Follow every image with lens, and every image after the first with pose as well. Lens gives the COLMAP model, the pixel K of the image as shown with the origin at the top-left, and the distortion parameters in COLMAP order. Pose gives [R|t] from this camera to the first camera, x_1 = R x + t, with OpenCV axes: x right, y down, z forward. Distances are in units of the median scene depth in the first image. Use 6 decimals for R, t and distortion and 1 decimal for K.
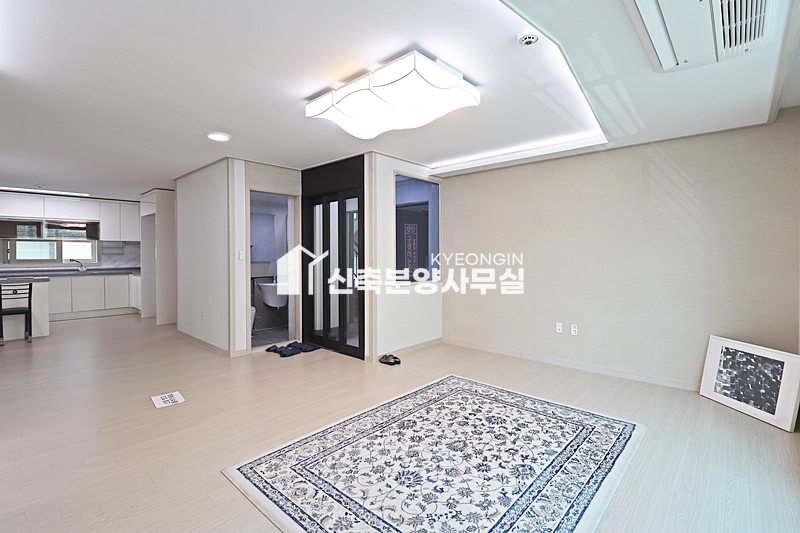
lens RADIAL K [[370.4, 0, 403.8], [0, 370.4, 260.7], [0, 0, 1]] dist [-0.010890, -0.005233]
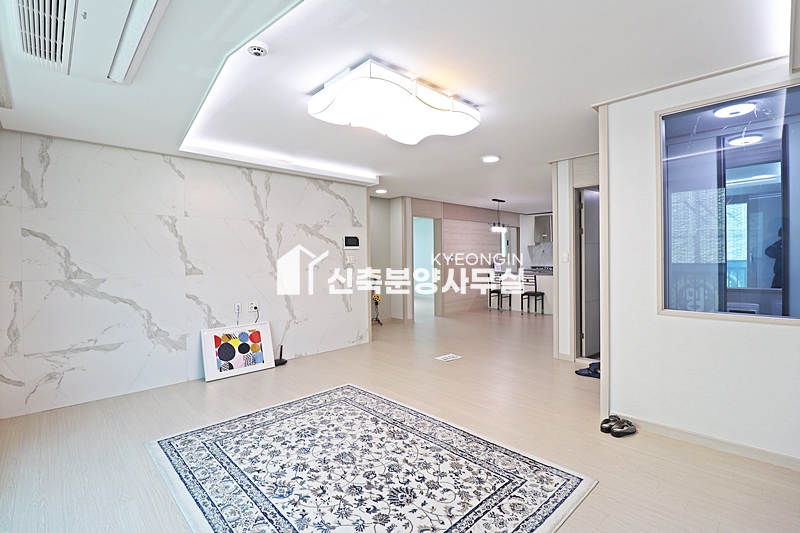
lens RADIAL K [[370.4, 0, 398.7], [0, 370.4, 263.5], [0, 0, 1]] dist [-0.010890, -0.005233]
pose [[-0.075135, 0.021610, -0.996939, 1.042429], [-0.007851, 0.999721, 0.022262, -0.032645], [0.997142, 0.009500, -0.074944, 1.152834]]
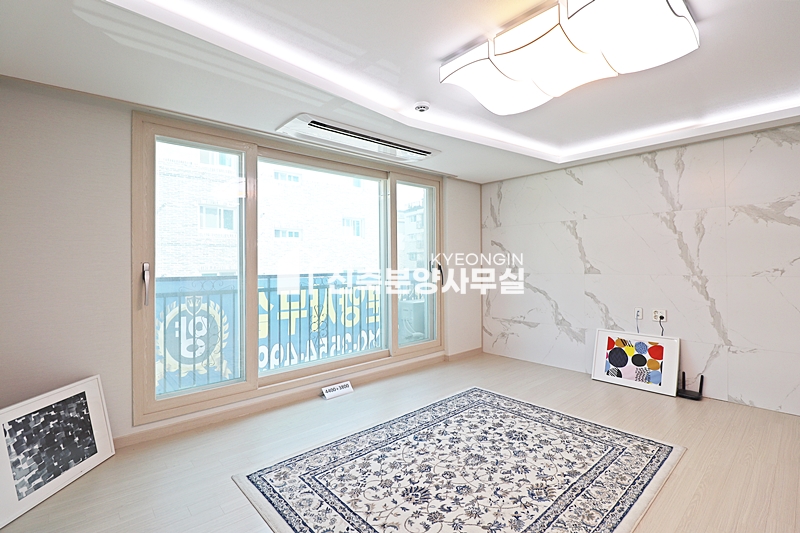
lens RADIAL K [[370.4, 0, 400.0], [0, 370.4, 261.0], [0, 0, 1]] dist [-0.010890, -0.005233]
pose [[-0.993514, 0.013212, 0.112941, 0.213481], [0.014672, 0.999819, 0.012112, -0.031918], [-0.112761, 0.013691, -0.993528, 1.884306]]
